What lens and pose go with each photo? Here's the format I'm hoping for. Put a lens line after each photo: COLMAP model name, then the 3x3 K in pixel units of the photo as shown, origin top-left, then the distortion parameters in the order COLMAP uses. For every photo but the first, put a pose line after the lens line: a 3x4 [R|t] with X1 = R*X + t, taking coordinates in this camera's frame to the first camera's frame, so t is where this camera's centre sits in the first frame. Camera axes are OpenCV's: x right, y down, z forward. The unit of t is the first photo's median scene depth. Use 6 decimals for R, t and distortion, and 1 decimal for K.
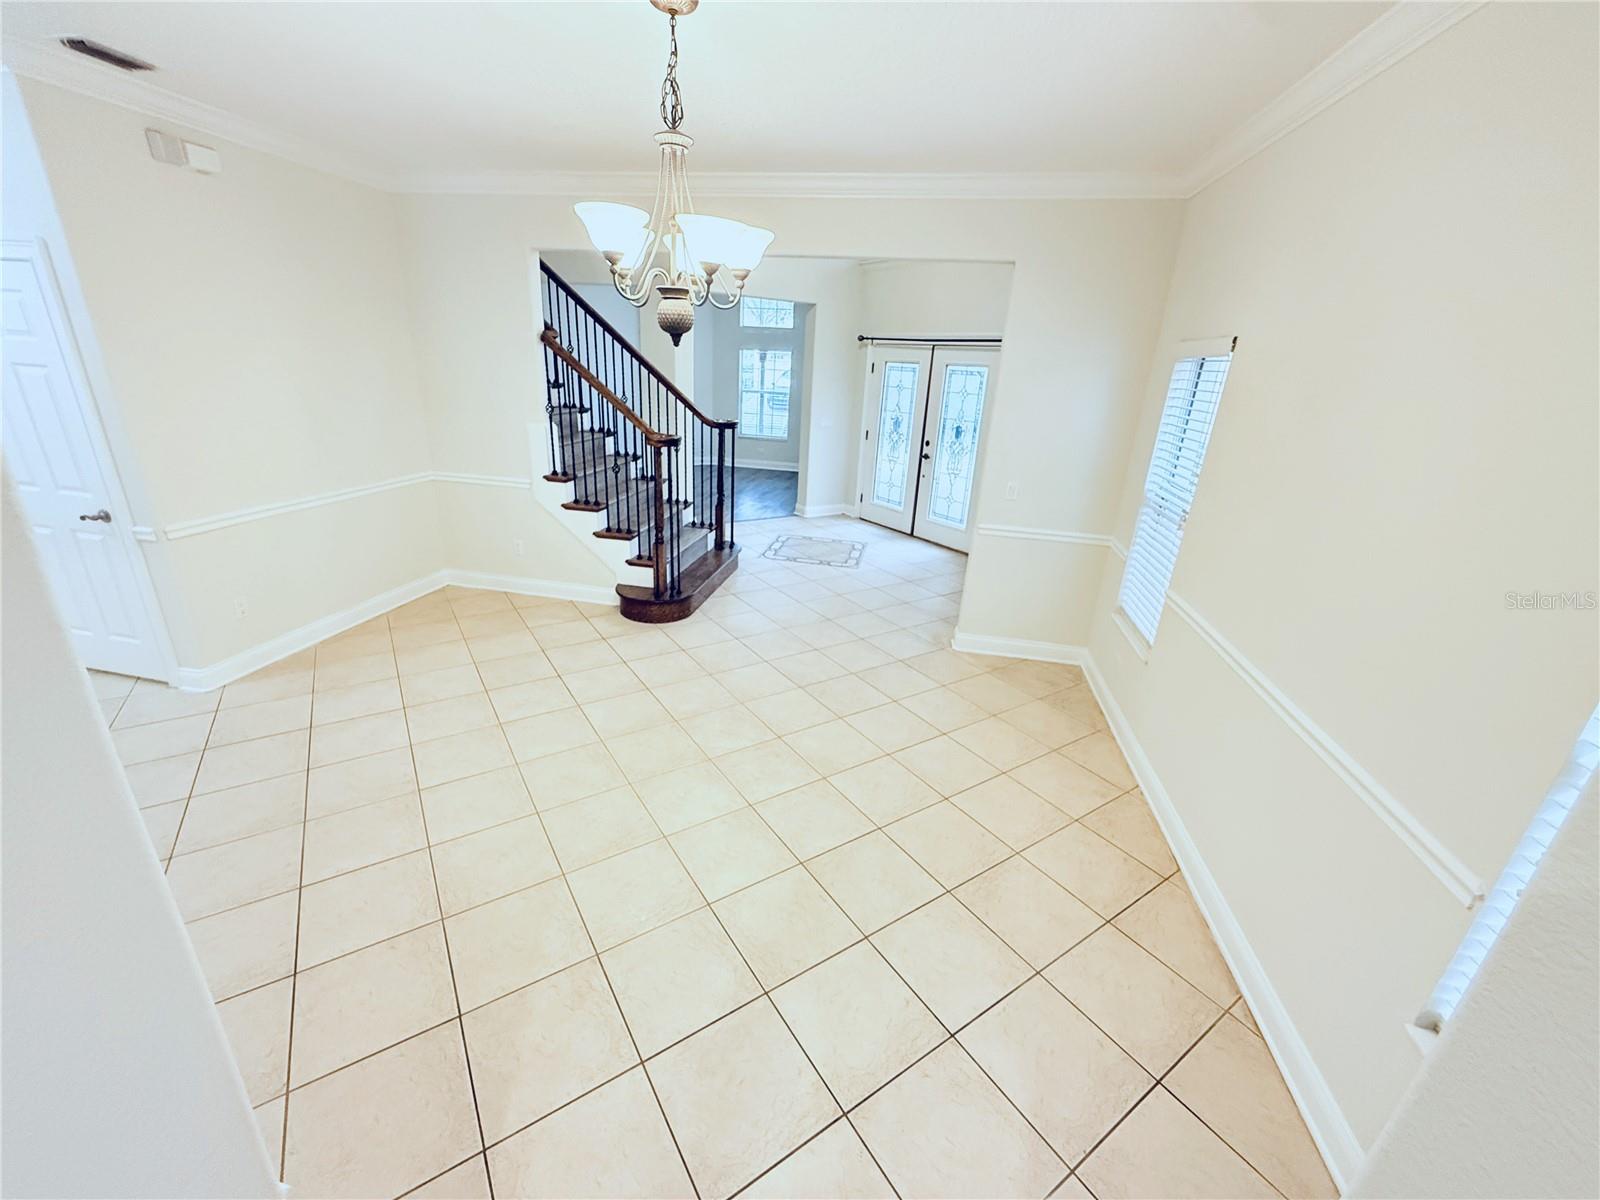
lens RADIAL K [[641.9, 0, 796.0], [0, 641.9, 601.9], [0, 0, 1]] dist [-0.001451, 0.000065]
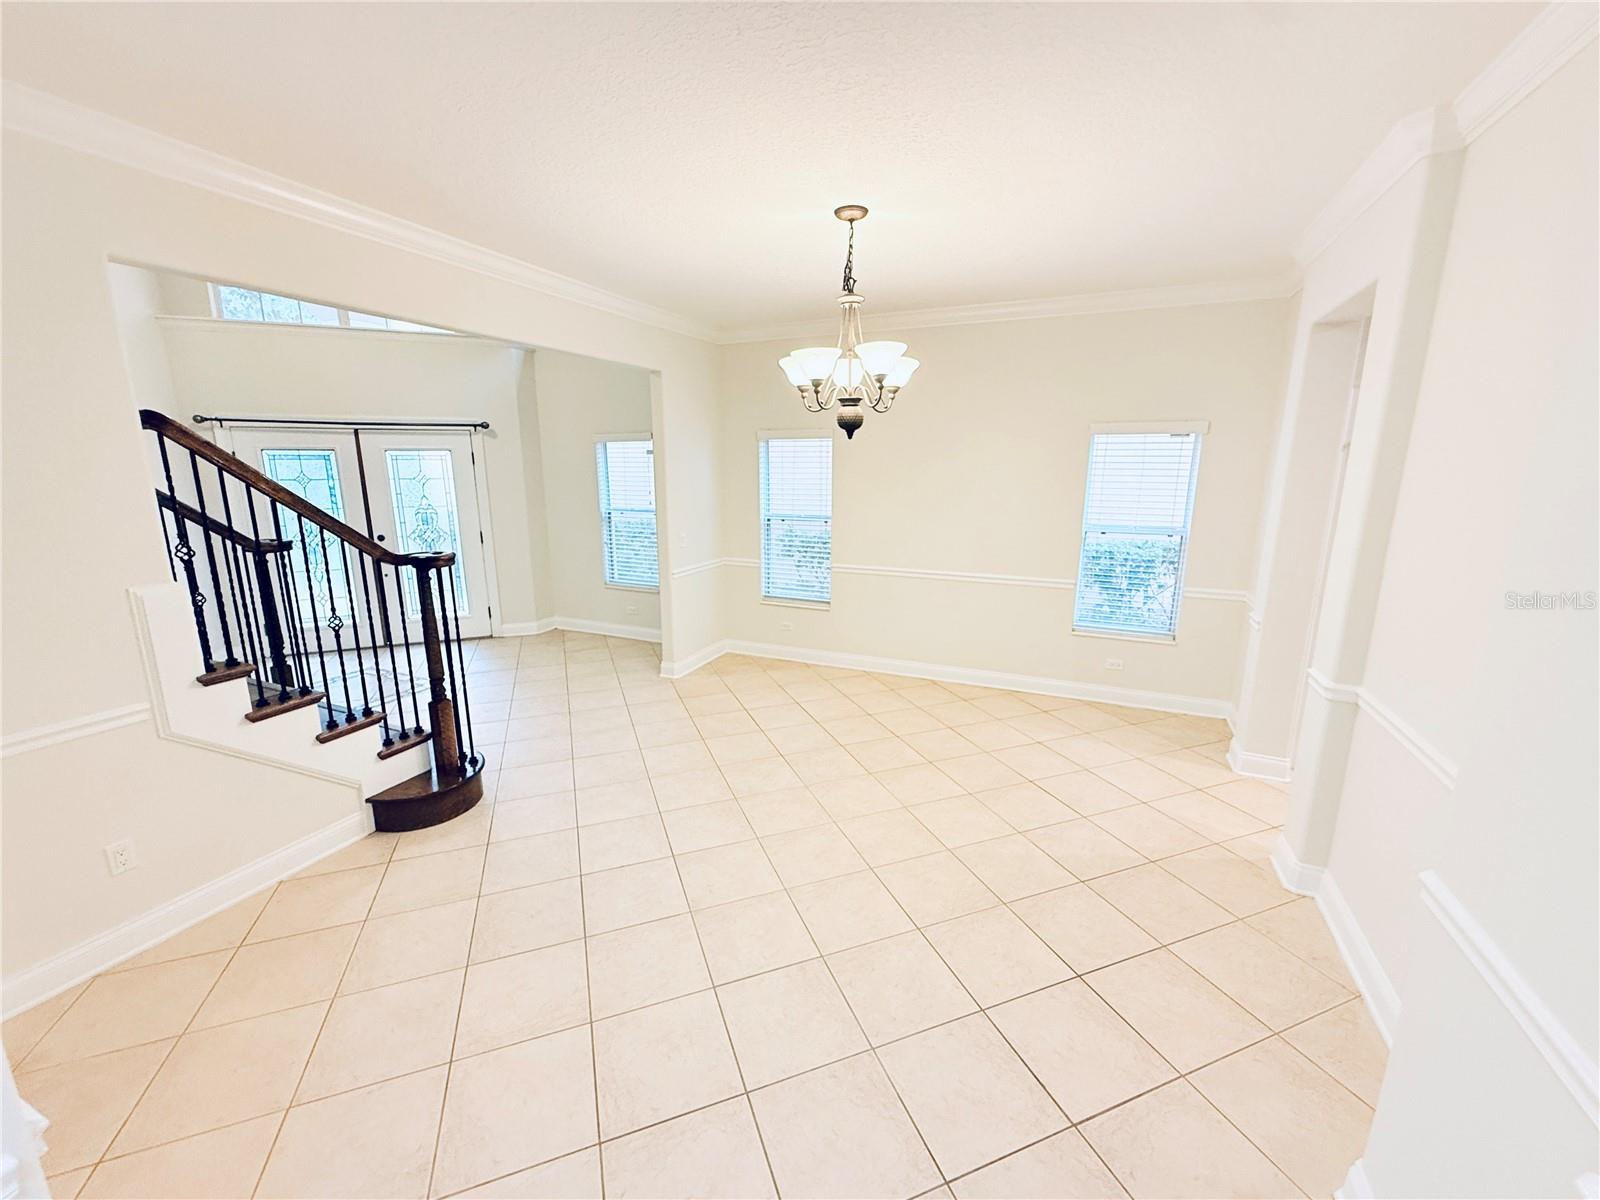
lens RADIAL K [[641.9, 0, 796.0], [0, 641.9, 601.9], [0, 0, 1]] dist [-0.001451, 0.000065]
pose [[0.225428, -0.257038, 0.939741, -0.731016], [0.356066, 0.919579, 0.166109, -0.162592], [-0.906863, 0.297164, 0.298821, 0.374699]]
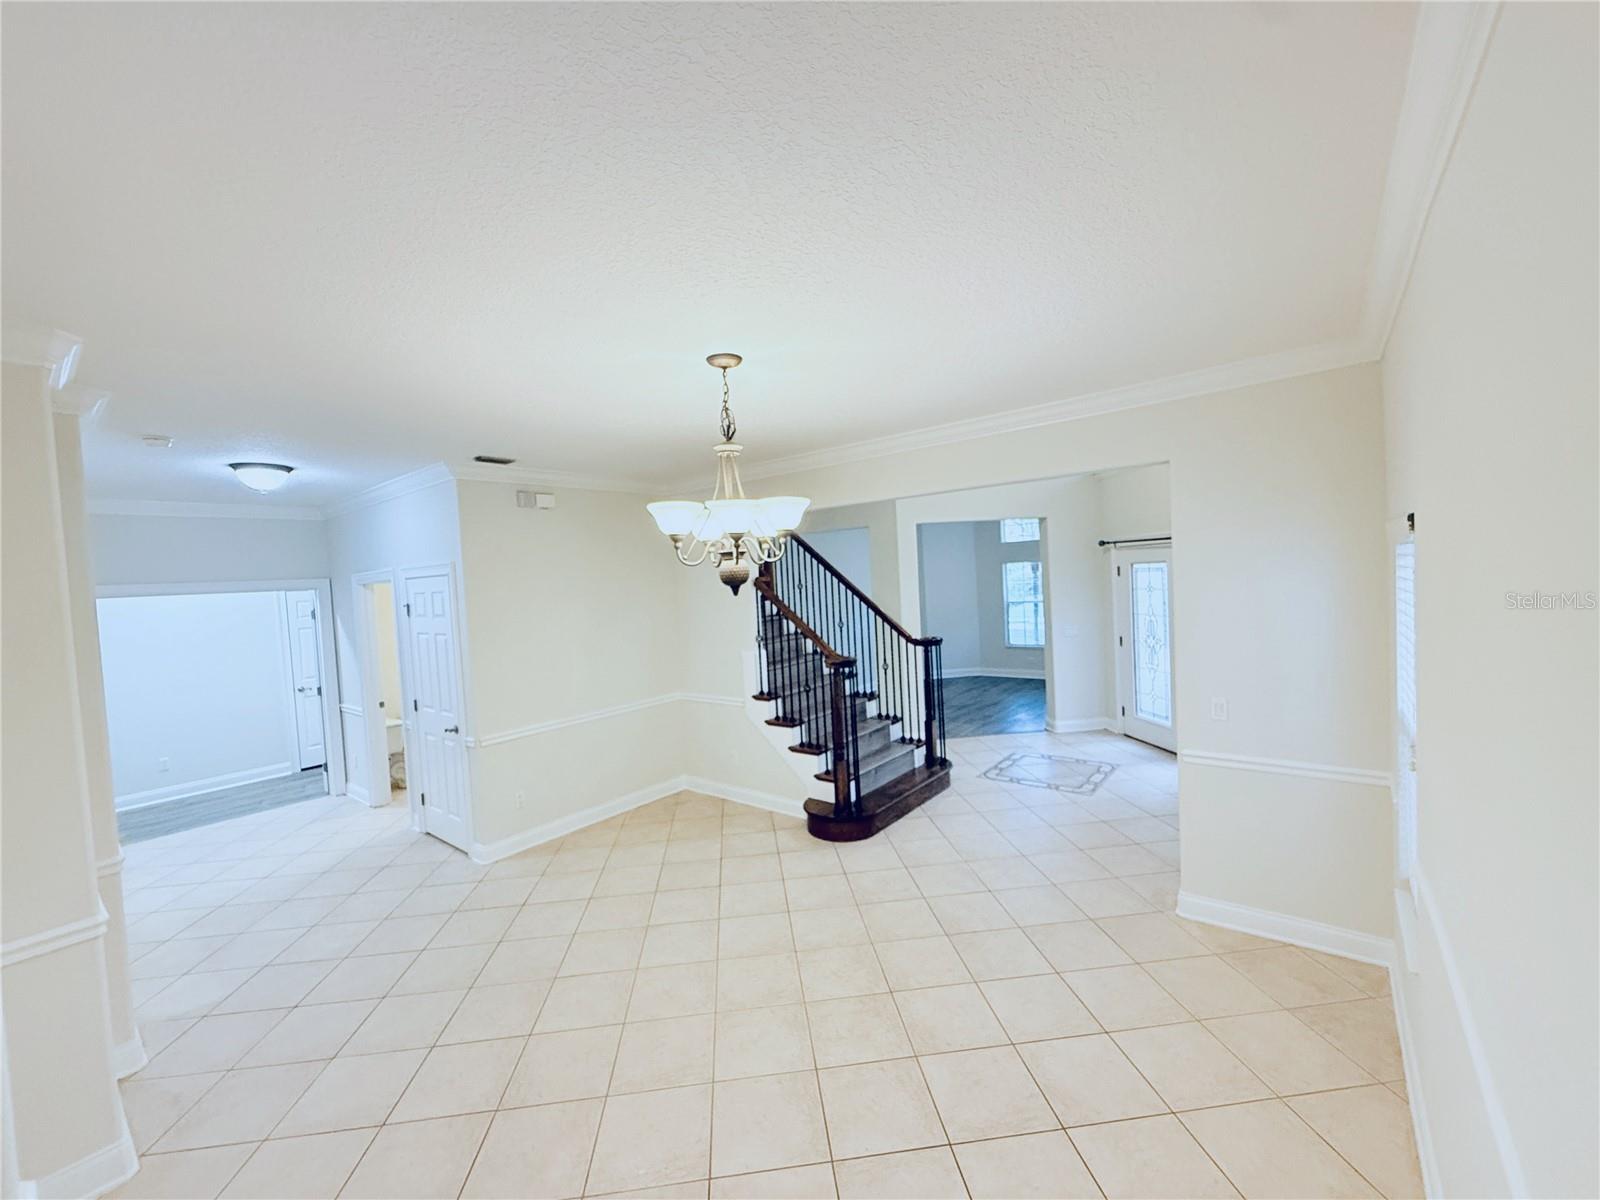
lens RADIAL K [[641.9, 0, 796.0], [0, 641.9, 601.9], [0, 0, 1]] dist [-0.001451, 0.000065]
pose [[0.880406, -0.079661, -0.467483, 0.217028], [-0.071657, 0.952123, -0.297198, -0.019875], [0.468776, 0.295153, 0.832546, 0.031900]]
